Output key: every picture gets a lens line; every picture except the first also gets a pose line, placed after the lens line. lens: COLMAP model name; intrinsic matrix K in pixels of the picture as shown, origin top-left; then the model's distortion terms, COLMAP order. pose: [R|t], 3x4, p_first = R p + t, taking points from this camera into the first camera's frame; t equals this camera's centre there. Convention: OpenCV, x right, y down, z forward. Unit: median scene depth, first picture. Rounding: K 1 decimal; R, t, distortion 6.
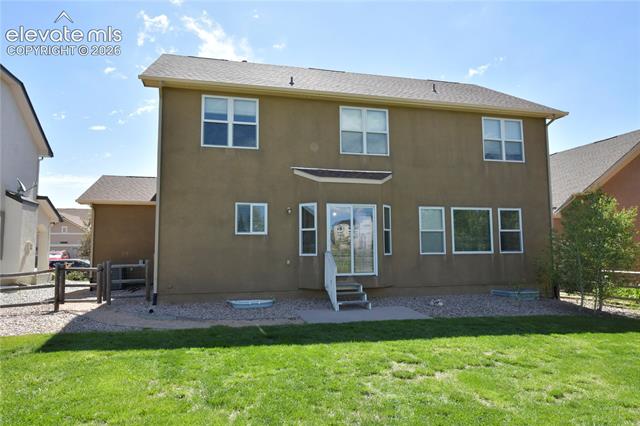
lens RADIAL K [[427.2, 0, 319.2], [0, 427.2, 212.0], [0, 0, 1]] dist [0.007247, 0.003063]
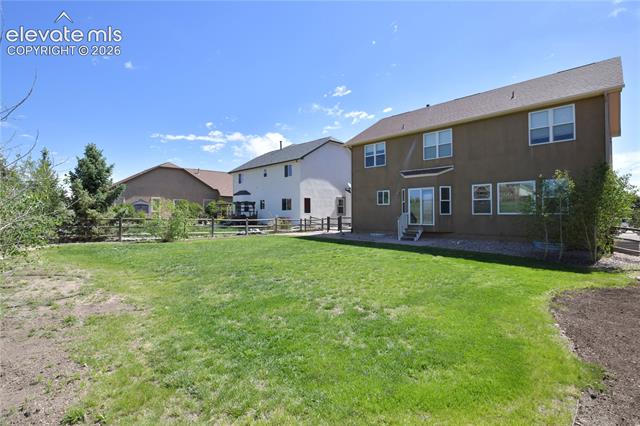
lens RADIAL K [[294.6, 0, 320.7], [0, 294.6, 211.1], [0, 0, 1]] dist [-0.006062, -0.000304]
pose [[0.514247, 0.001625, -0.857641, 0.933945], [0.082222, 0.995299, 0.051187, -0.018672], [0.853692, -0.096840, 0.511695, -0.059222]]
